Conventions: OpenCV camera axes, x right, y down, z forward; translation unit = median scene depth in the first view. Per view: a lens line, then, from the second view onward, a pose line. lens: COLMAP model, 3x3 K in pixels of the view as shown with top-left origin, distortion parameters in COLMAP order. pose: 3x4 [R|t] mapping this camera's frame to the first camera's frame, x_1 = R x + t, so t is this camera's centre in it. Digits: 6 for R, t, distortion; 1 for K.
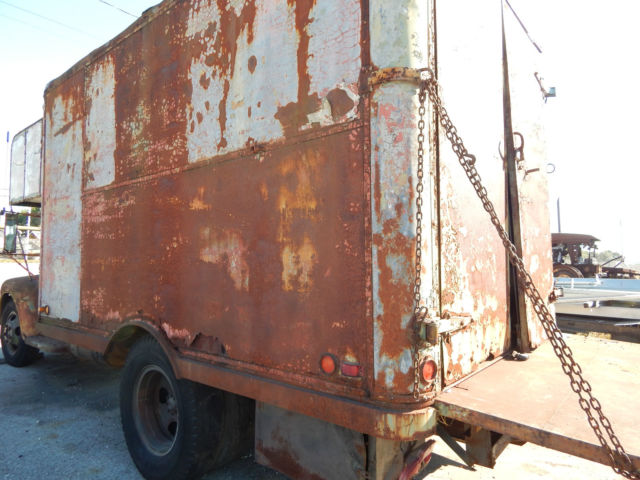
lens RADIAL K [[422.6, 0, 320.0], [0, 422.6, 240.0], [0, 0, 1]] dist [0.000352, 0.000872]
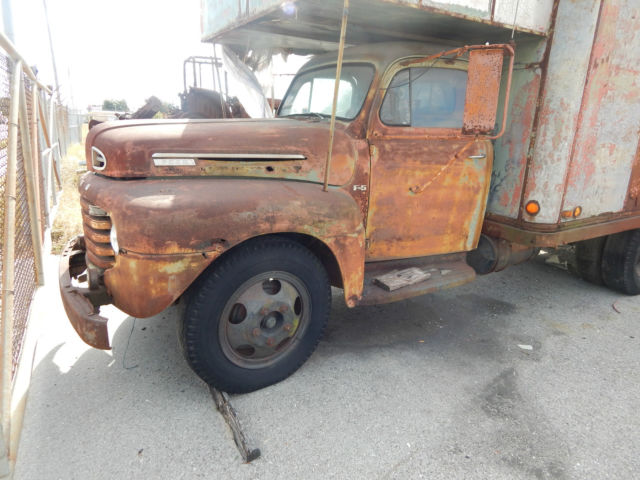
lens RADIAL K [[422.6, 0, 320.0], [0, 422.6, 240.0], [0, 0, 1]] dist [0.000352, 0.000872]
pose [[0.332337, -0.250040, 0.909413, -2.632293], [-0.082271, 0.952858, 0.292050, 0.036255], [-0.939566, -0.171877, 0.296099, 2.050658]]
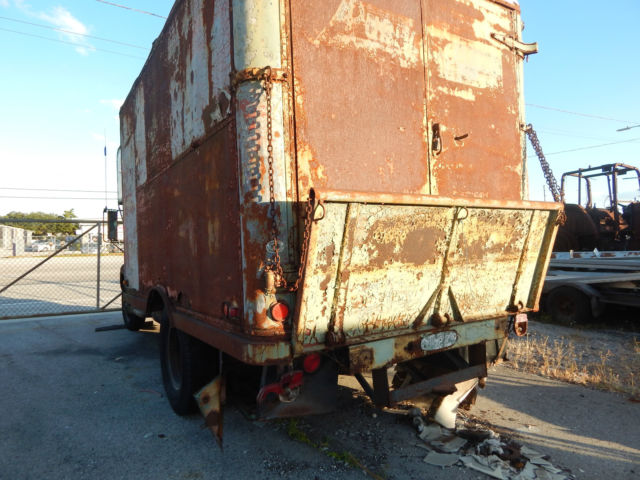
lens RADIAL K [[422.6, 0, 320.0], [0, 422.6, 240.0], [0, 0, 1]] dist [0.000352, 0.000872]
pose [[0.953682, -0.039051, -0.298272, 0.526306], [0.048676, 0.998504, 0.024906, 0.051554], [0.296853, -0.038271, 0.954156, -0.099377]]
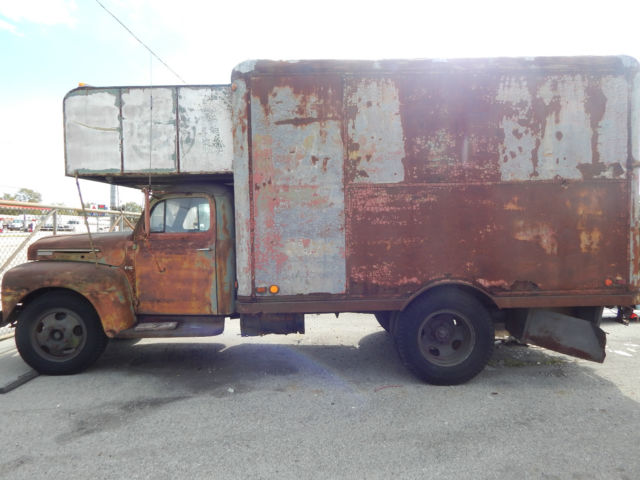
lens RADIAL K [[422.6, 0, 320.0], [0, 422.6, 240.0], [0, 0, 1]] dist [0.000352, 0.000872]
pose [[0.765666, -0.037529, 0.642142, -2.097698], [-0.015830, 0.996895, 0.077138, -0.073299], [-0.643043, -0.069227, 0.762695, 0.196971]]
